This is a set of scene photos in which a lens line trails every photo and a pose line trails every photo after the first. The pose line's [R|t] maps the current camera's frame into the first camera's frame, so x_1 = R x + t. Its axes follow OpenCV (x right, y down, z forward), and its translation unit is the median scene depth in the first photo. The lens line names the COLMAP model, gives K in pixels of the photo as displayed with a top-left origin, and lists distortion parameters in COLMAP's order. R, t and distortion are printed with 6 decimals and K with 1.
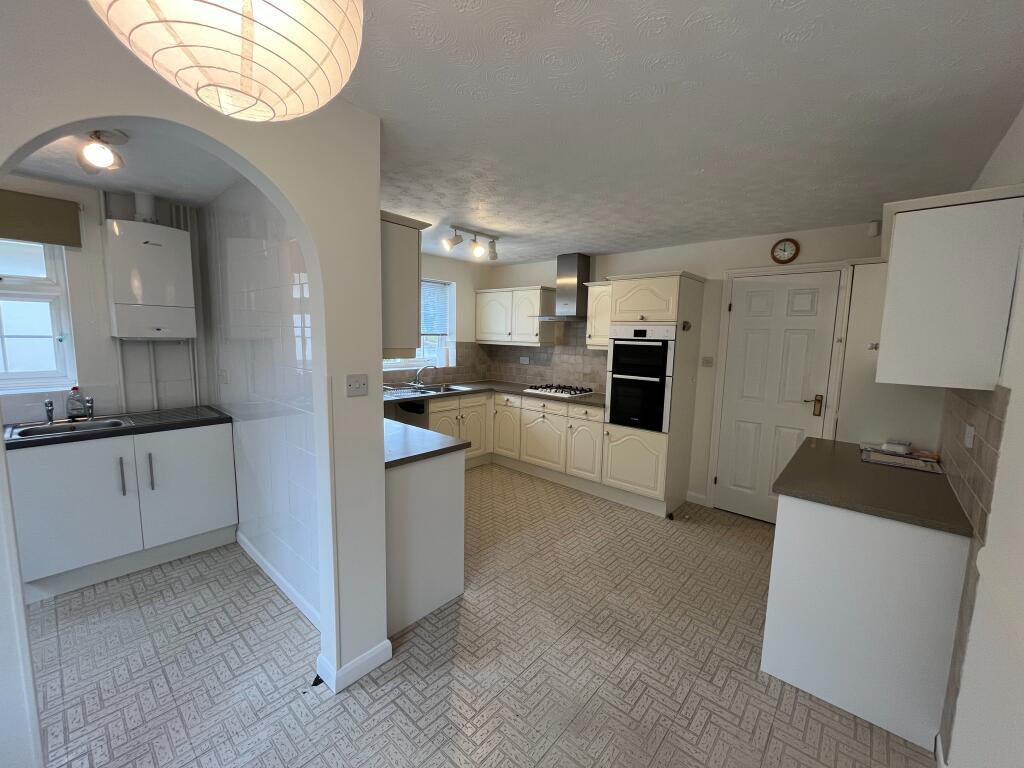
lens RADIAL K [[414.3, 0, 514.8], [0, 414.3, 384.4], [0, 0, 1]] dist [-0.000661, -0.000526]
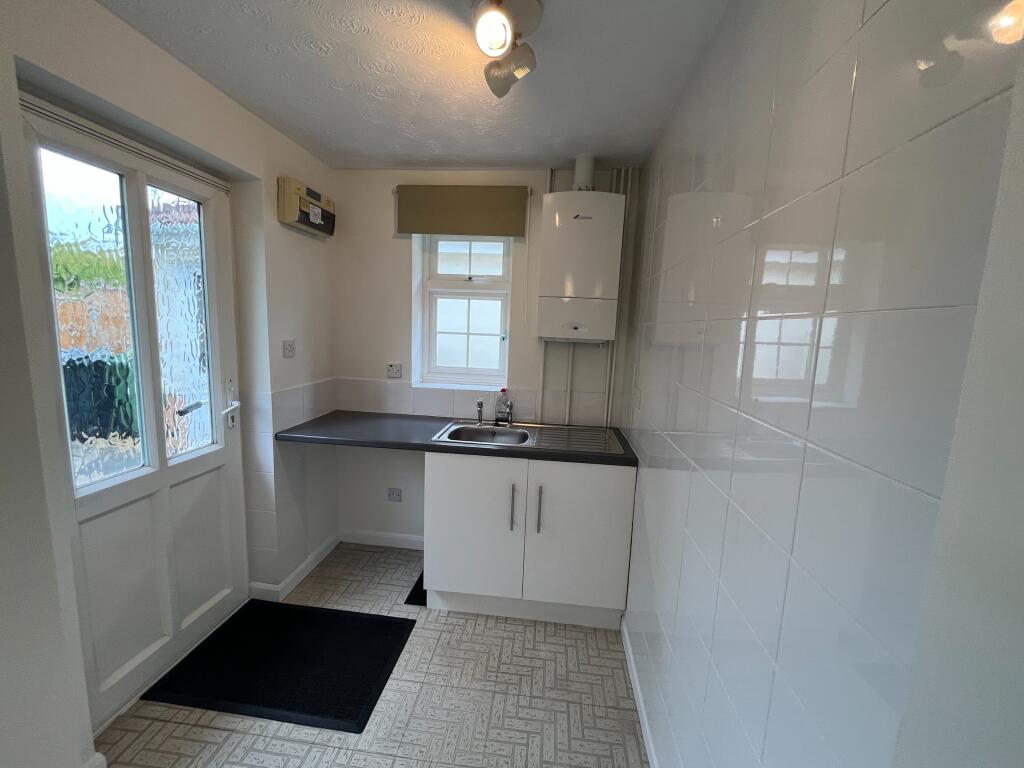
lens RADIAL K [[414.3, 0, 514.8], [0, 414.3, 384.4], [0, 0, 1]] dist [-0.000661, -0.000526]
pose [[0.574625, 0.110656, -0.810901, -0.294972], [-0.125296, 0.991032, 0.046449, -0.051708], [0.808769, 0.074912, 0.583337, 0.484010]]
